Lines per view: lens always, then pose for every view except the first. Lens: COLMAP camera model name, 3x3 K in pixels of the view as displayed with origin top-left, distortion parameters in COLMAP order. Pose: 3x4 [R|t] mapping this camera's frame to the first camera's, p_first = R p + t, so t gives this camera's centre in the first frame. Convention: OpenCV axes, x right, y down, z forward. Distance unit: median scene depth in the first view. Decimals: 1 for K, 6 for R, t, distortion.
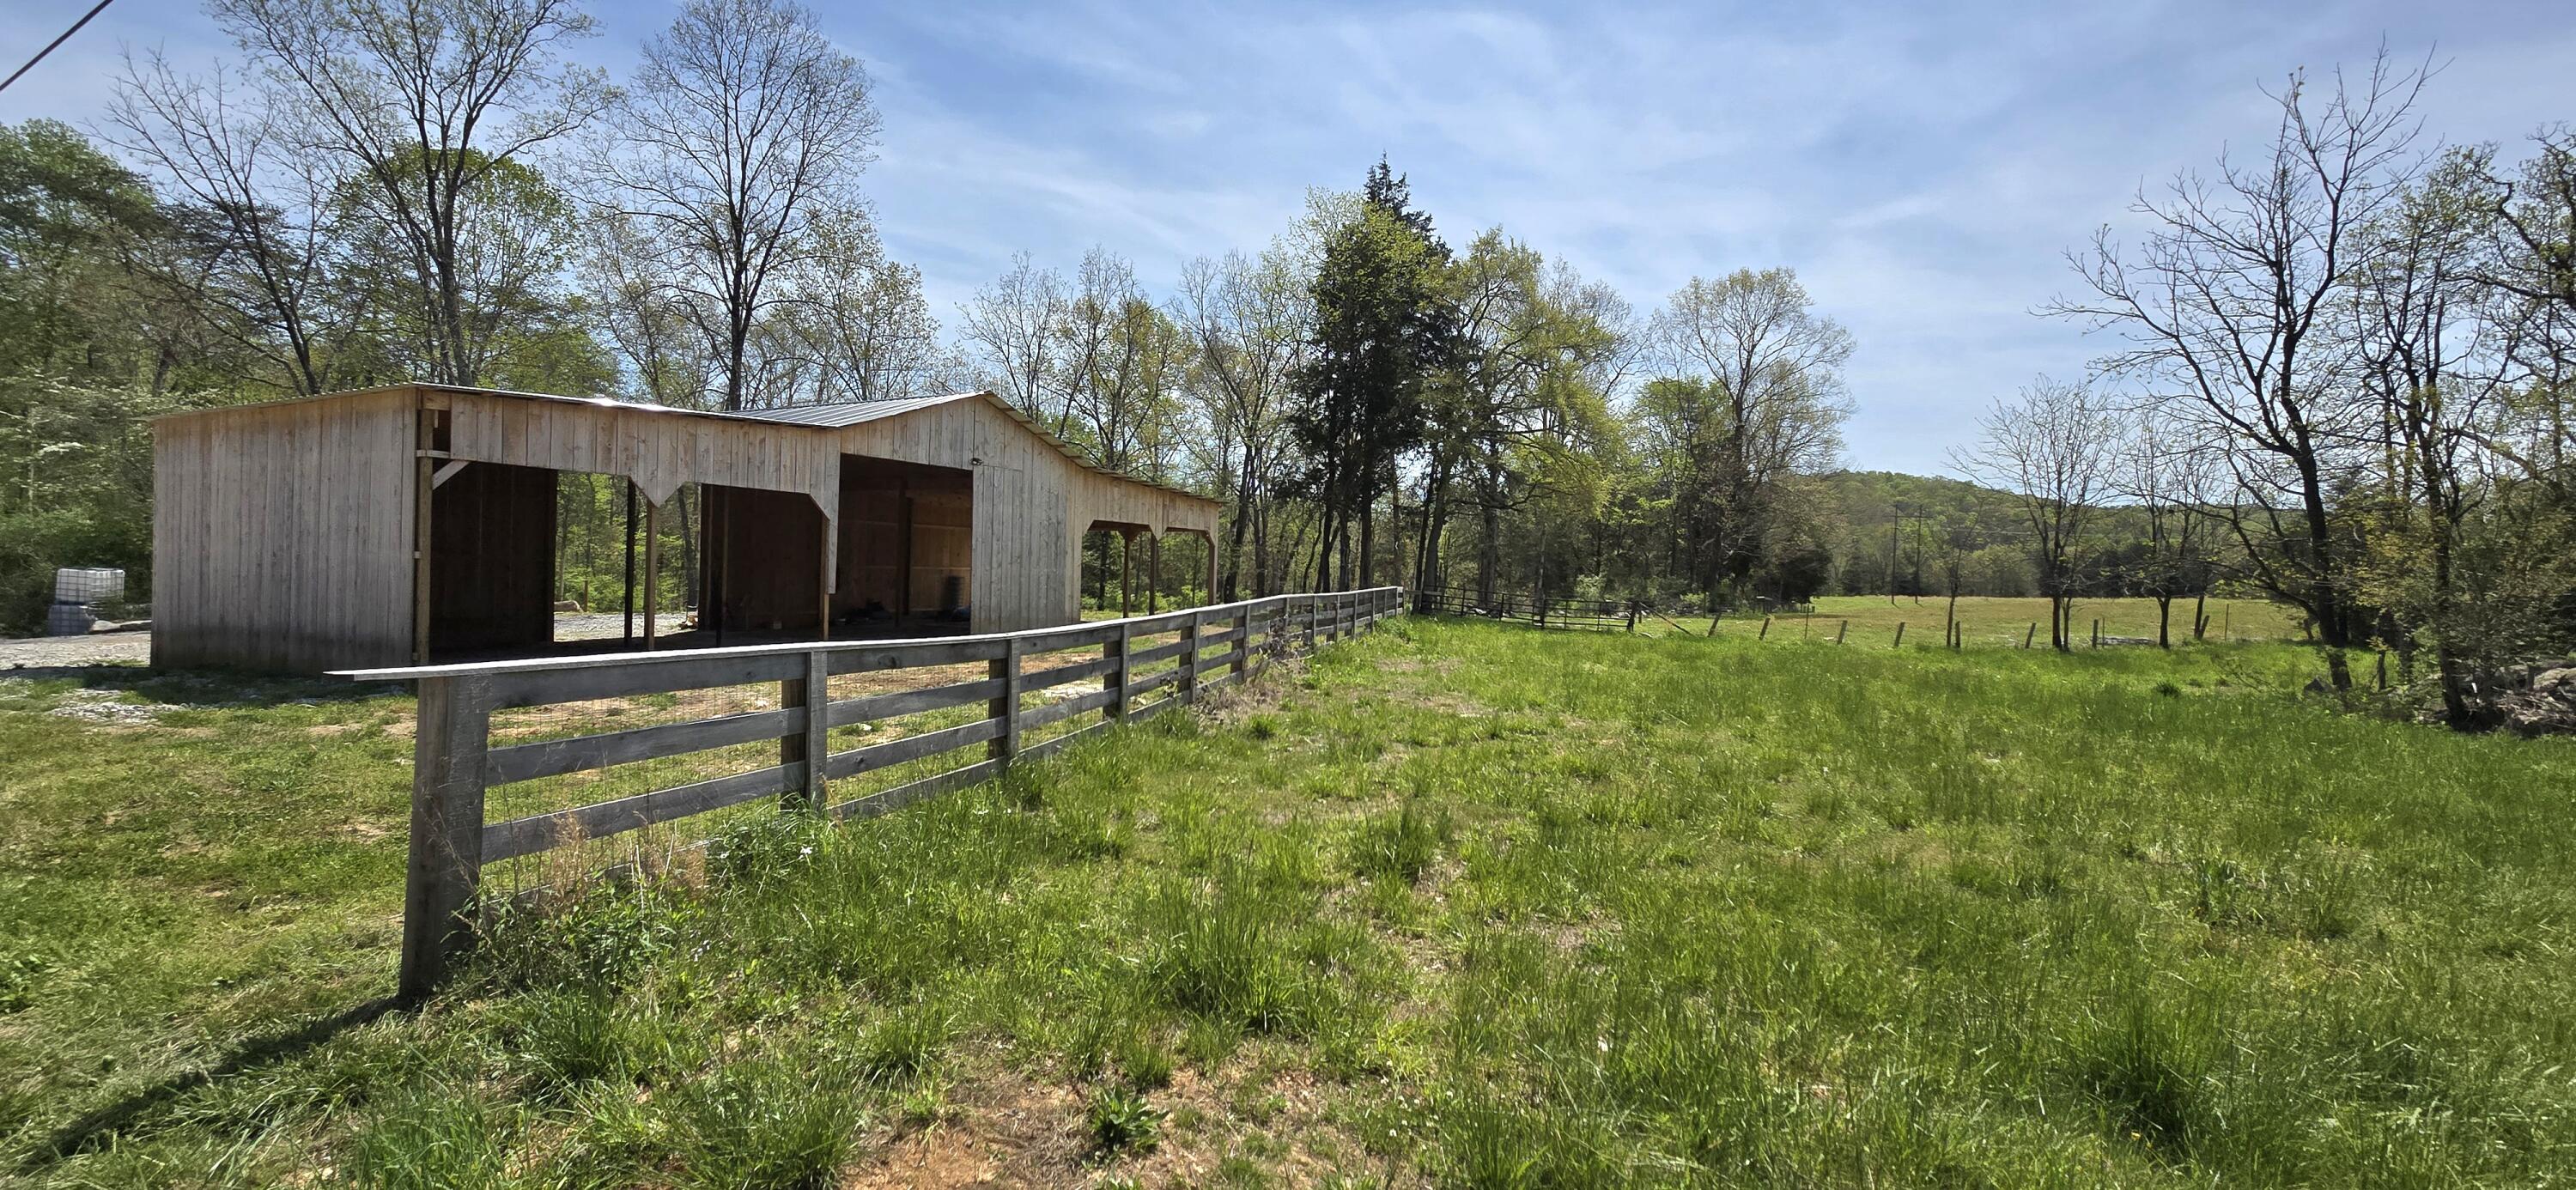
lens RADIAL K [[1051.3, 0, 1288.5], [0, 1051.3, 595.7], [0, 0, 1]] dist [-0.002702, 0.001277]
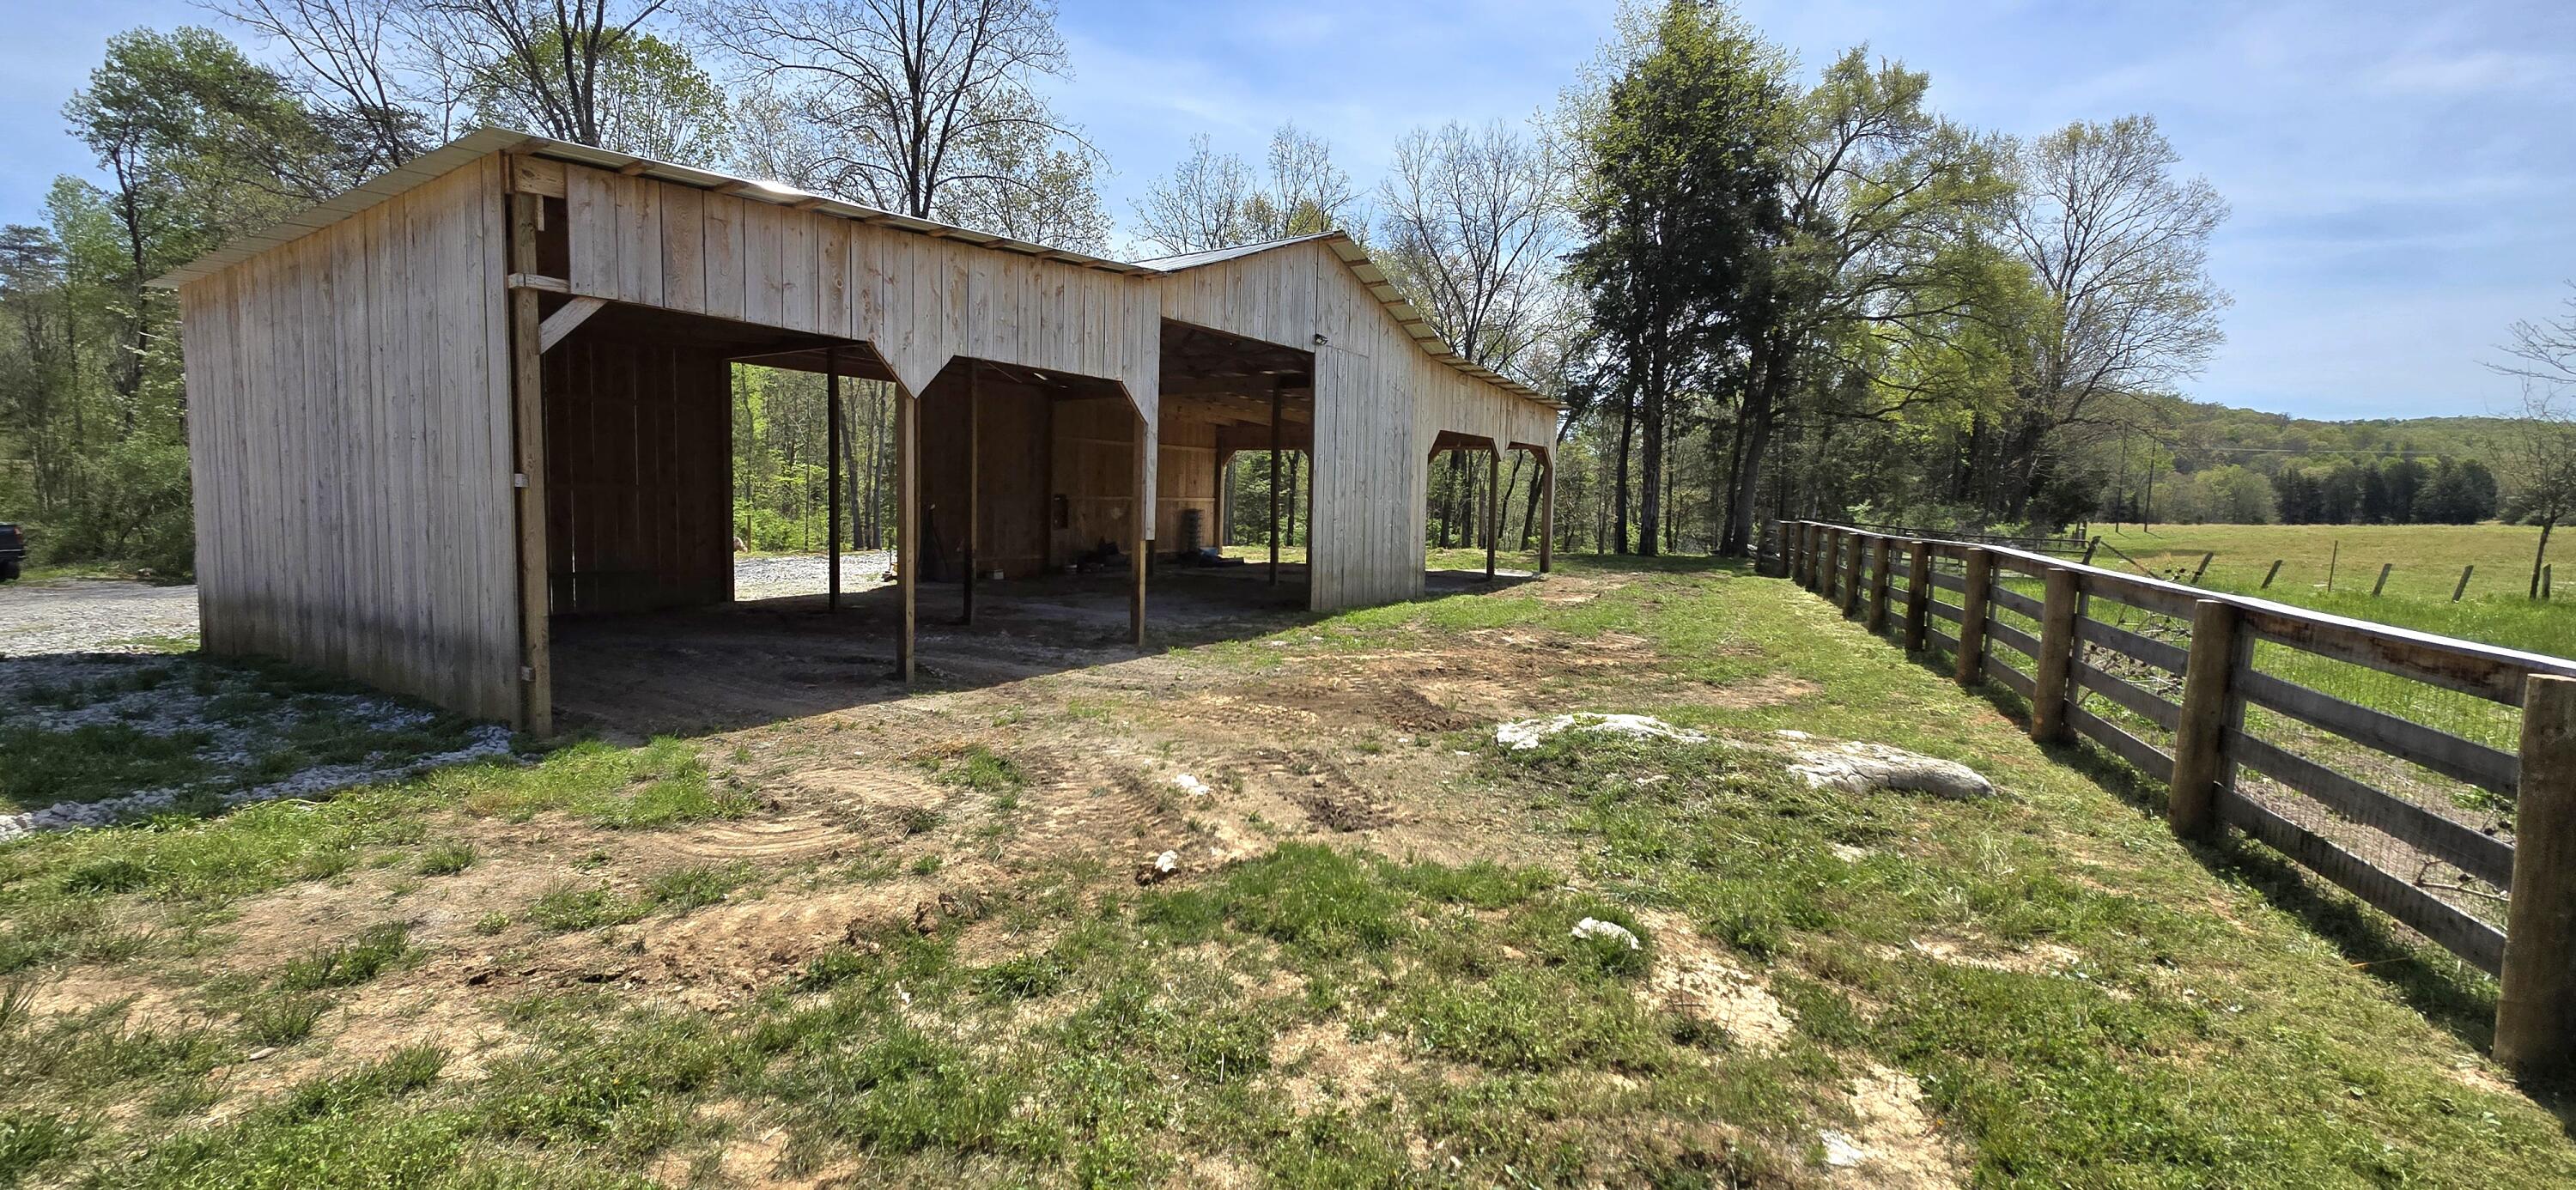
lens RADIAL K [[1051.3, 0, 1286.1], [0, 1051.3, 592.0], [0, 0, 1]] dist [-0.002702, 0.001277]
pose [[0.994125, 0.002964, -0.108197, -0.300995], [0.003930, 0.997978, 0.063444, -0.011833], [0.108166, -0.063497, 0.992103, 0.396535]]
